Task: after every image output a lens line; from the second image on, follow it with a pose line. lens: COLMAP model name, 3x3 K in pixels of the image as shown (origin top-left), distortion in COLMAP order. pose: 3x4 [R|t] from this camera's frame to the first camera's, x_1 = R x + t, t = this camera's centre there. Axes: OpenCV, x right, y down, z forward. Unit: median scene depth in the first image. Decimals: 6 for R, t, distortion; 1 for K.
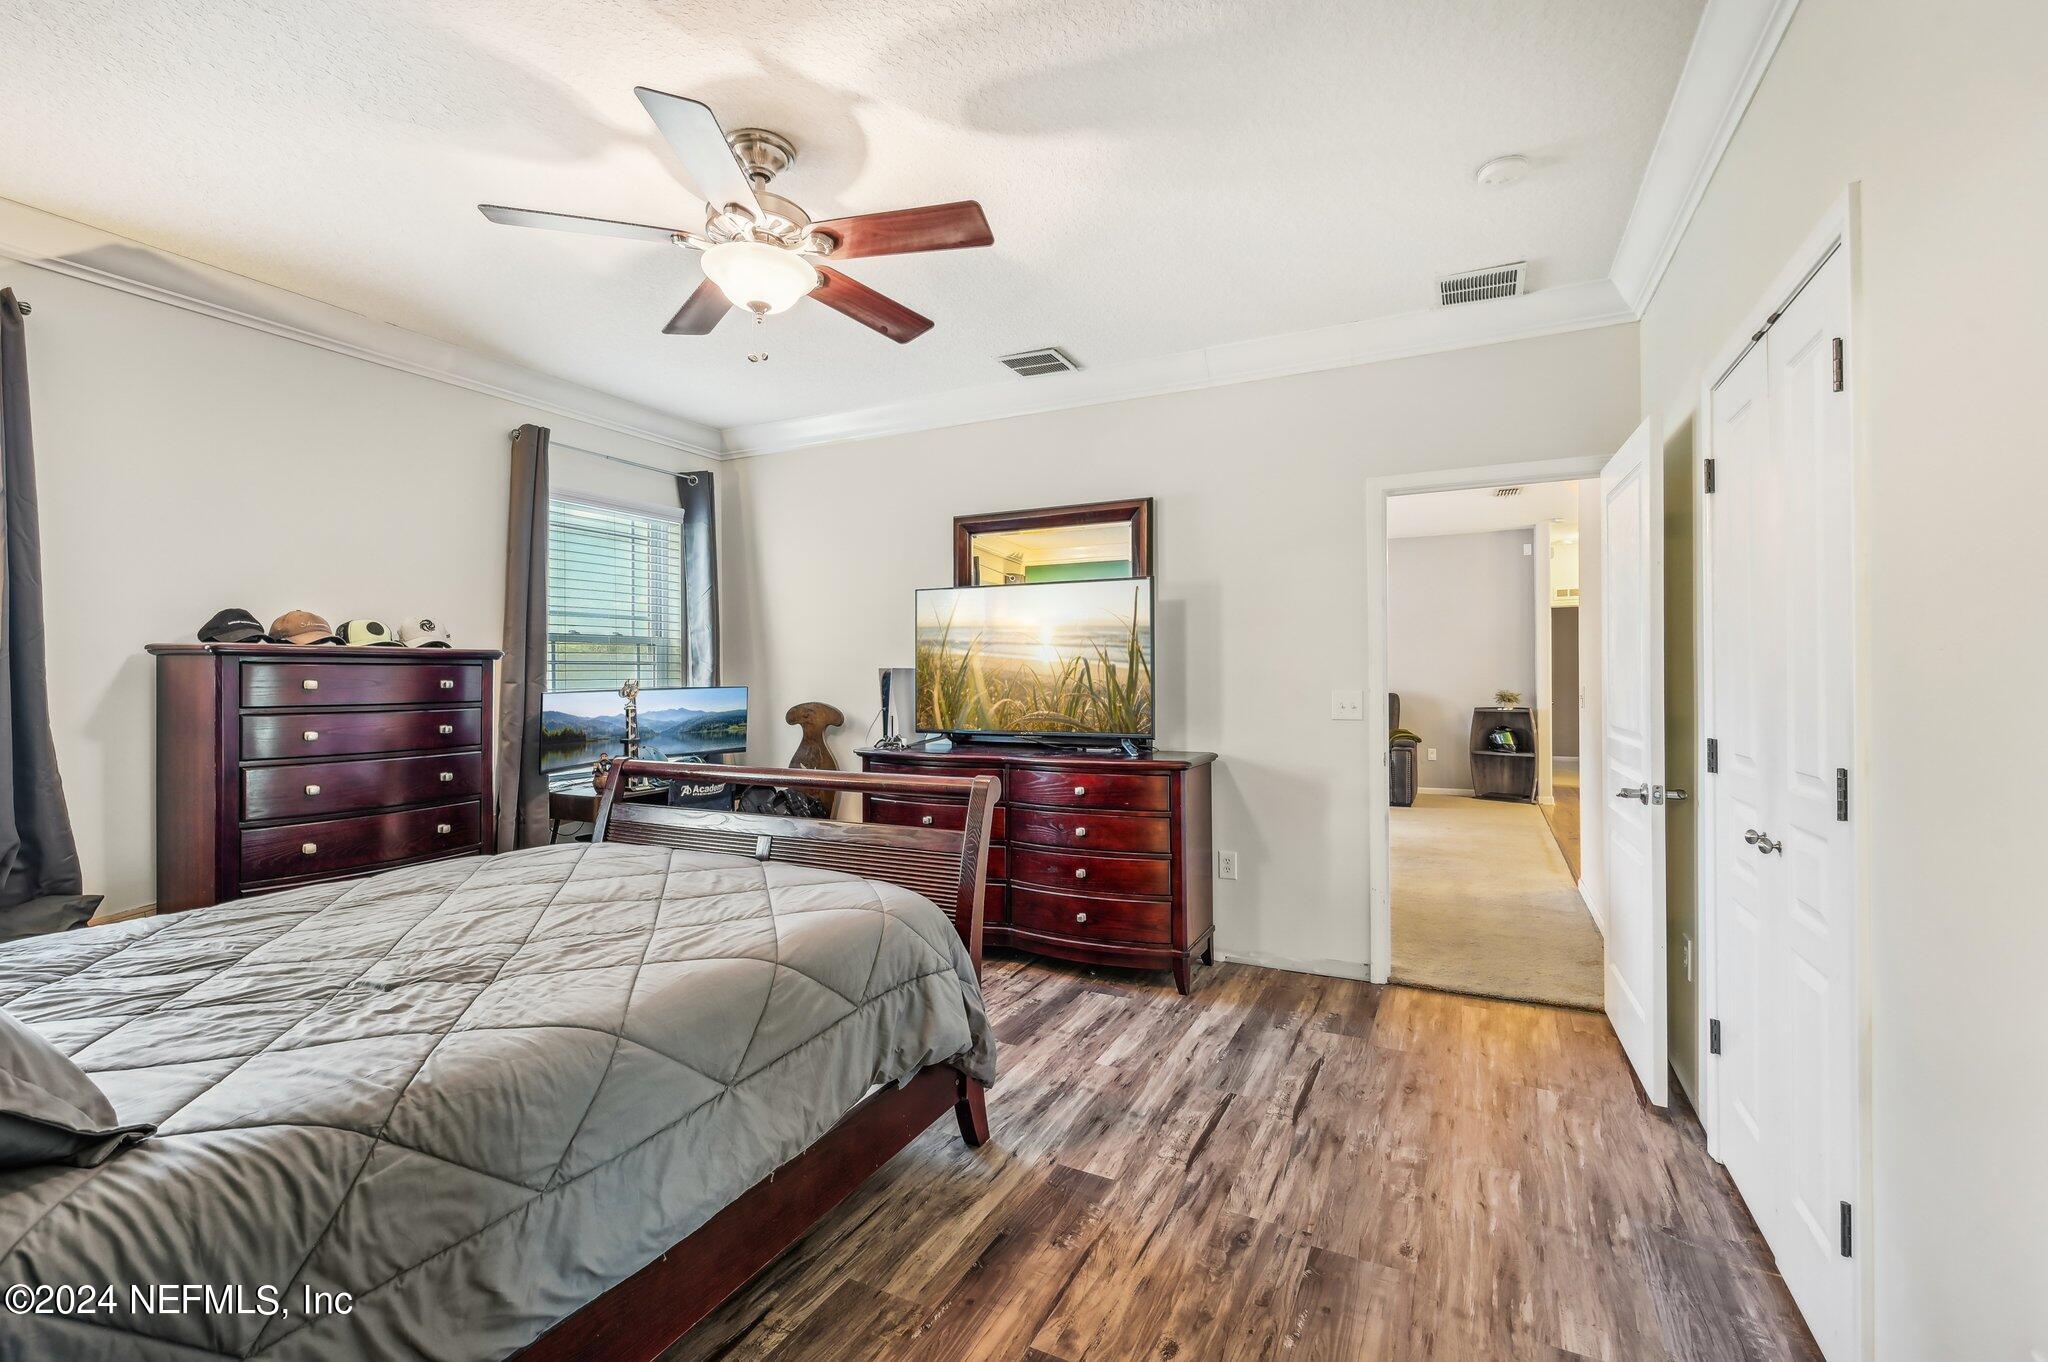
lens RADIAL K [[914.5, 0, 1032.2], [0, 914.5, 665.4], [0, 0, 1]] dist [0.017485, -0.001989]
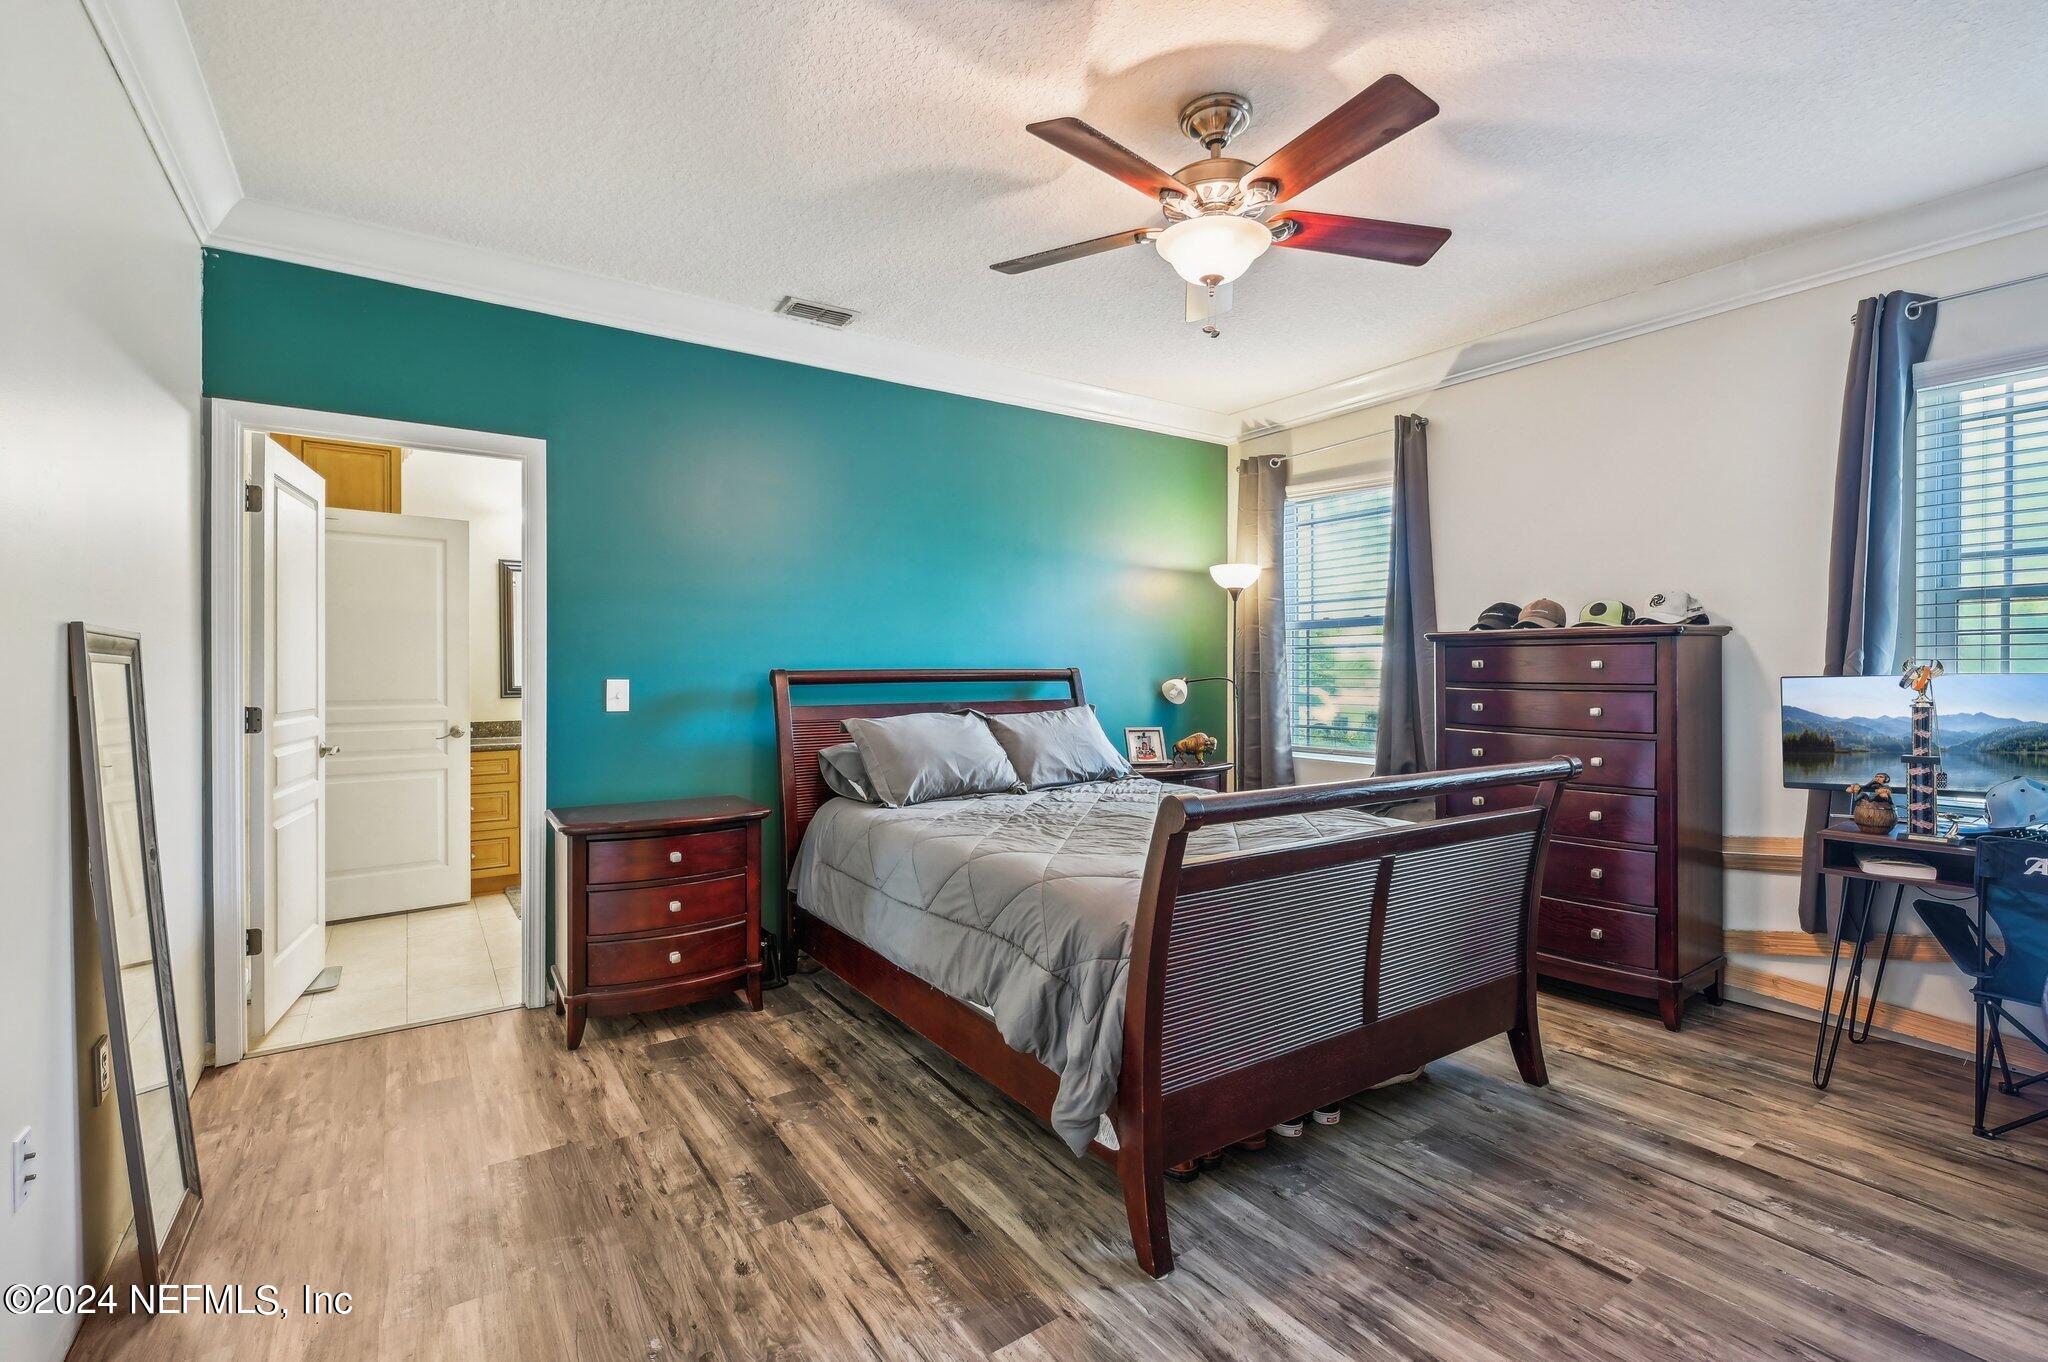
lens RADIAL K [[914.5, 0, 1025.8], [0, 914.5, 678.3], [0, 0, 1]] dist [0.017485, -0.001989]
pose [[-0.493382, 0.020045, -0.869582, 0.804823], [0.014834, 0.999783, 0.014630, 0.018608], [0.869686, -0.005682, -0.493572, 1.598141]]
